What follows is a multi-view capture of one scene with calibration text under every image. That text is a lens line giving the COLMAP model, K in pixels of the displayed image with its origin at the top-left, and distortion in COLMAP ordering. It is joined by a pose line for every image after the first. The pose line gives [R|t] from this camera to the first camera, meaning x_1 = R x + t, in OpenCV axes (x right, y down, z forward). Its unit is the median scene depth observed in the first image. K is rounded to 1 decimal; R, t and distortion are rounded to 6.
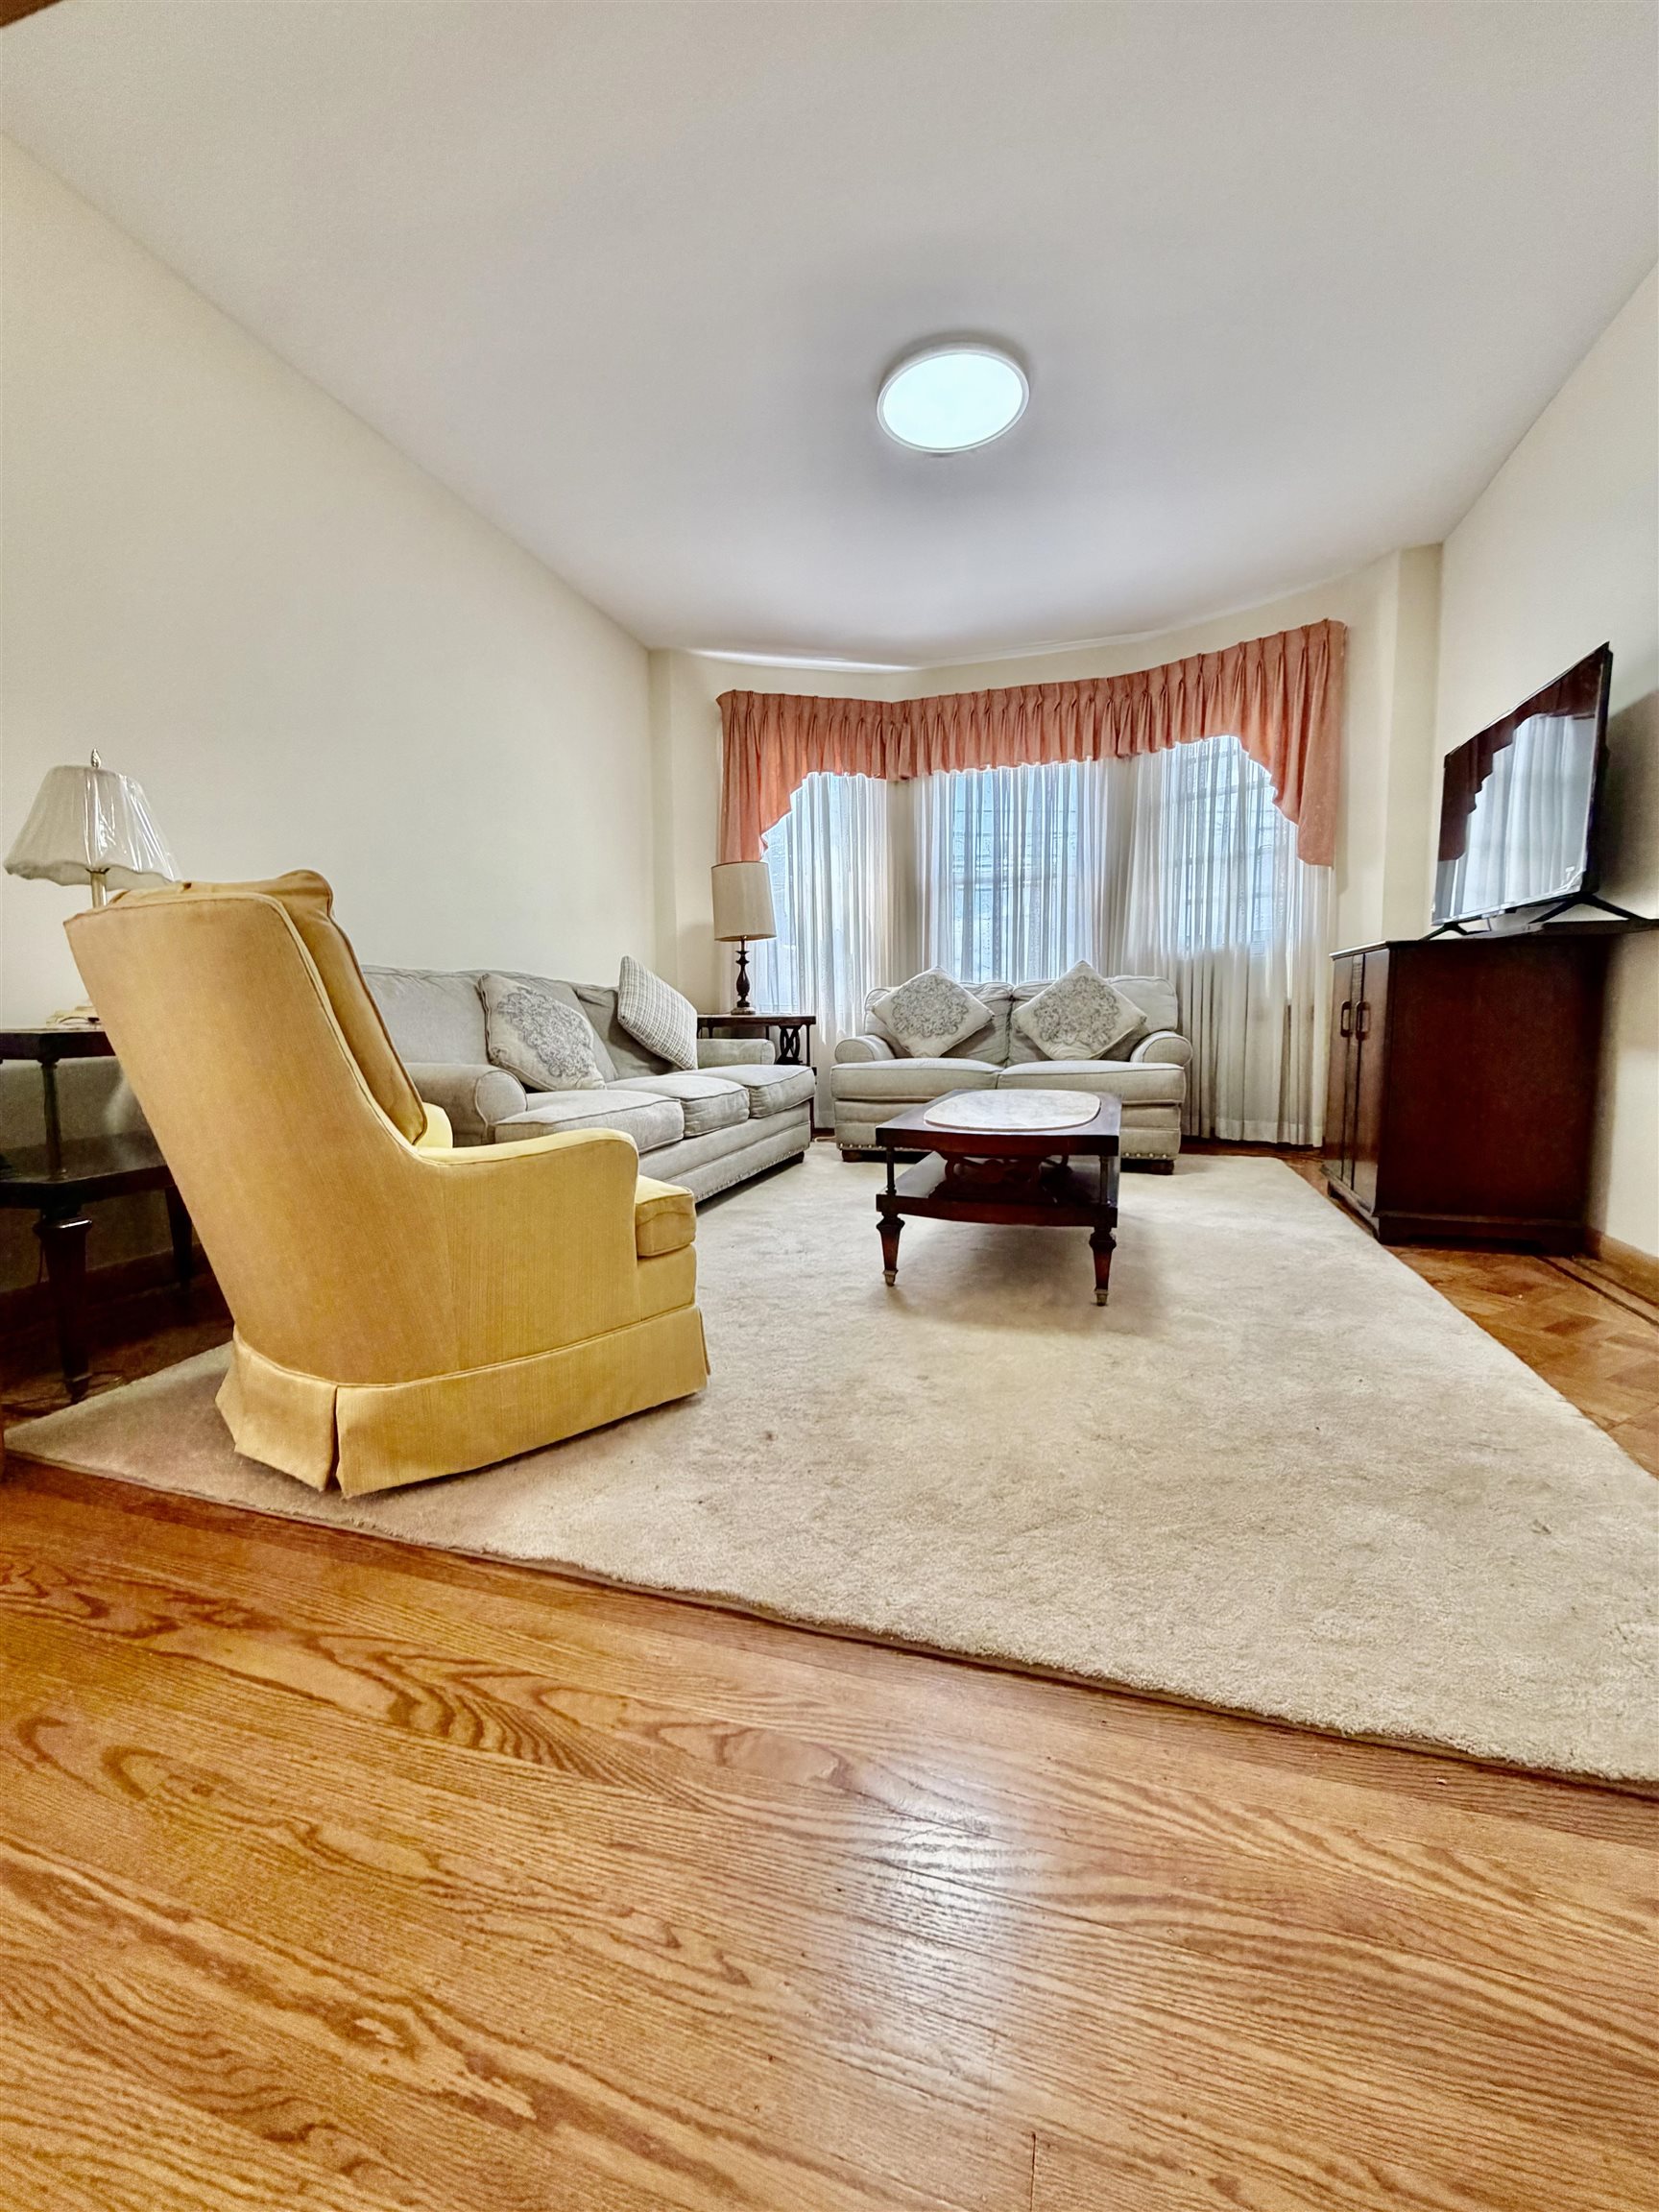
lens RADIAL K [[869.9, 0, 829.8], [0, 869.9, 1099.5], [0, 0, 1]] dist [-0.003323, 0.000036]
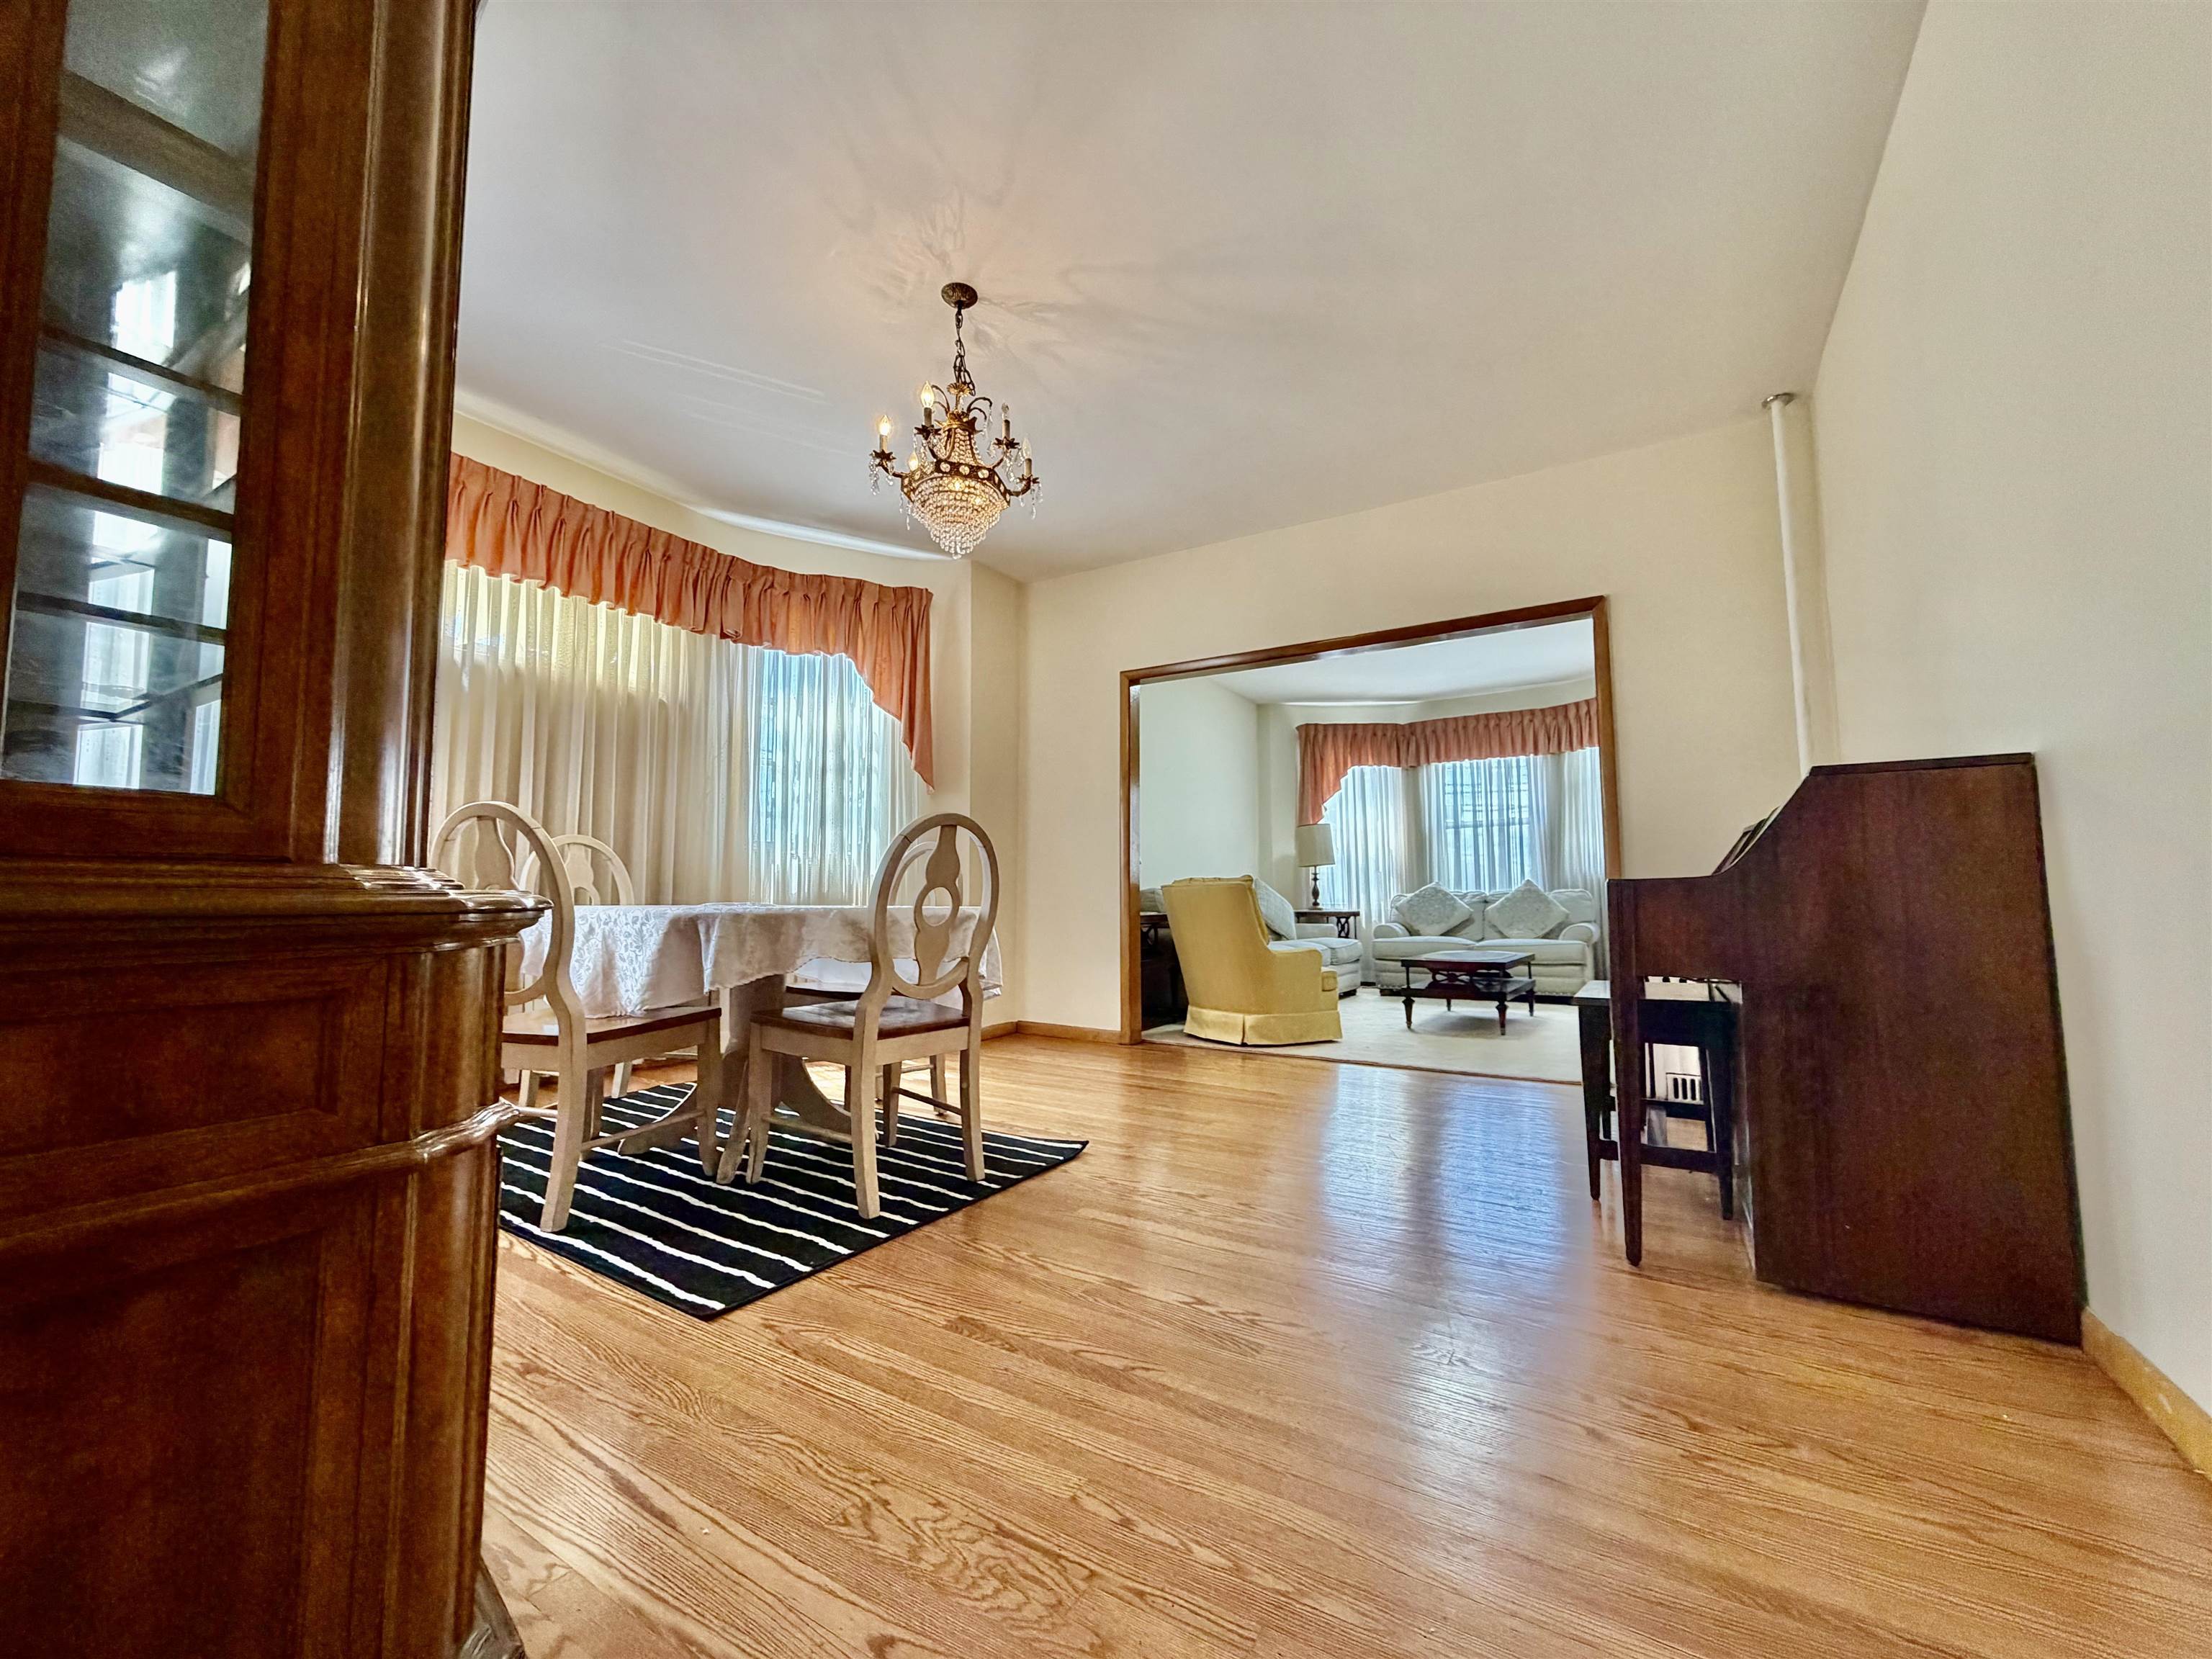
lens RADIAL K [[869.9, 0, 1102.8], [0, 869.9, 838.5], [0, 0, 1]] dist [-0.003323, 0.000036]
pose [[0.964533, -0.012963, -0.263644, -0.049527], [-0.033196, 0.984906, -0.169874, 0.065410], [0.261867, 0.172601, 0.949544, -0.723114]]
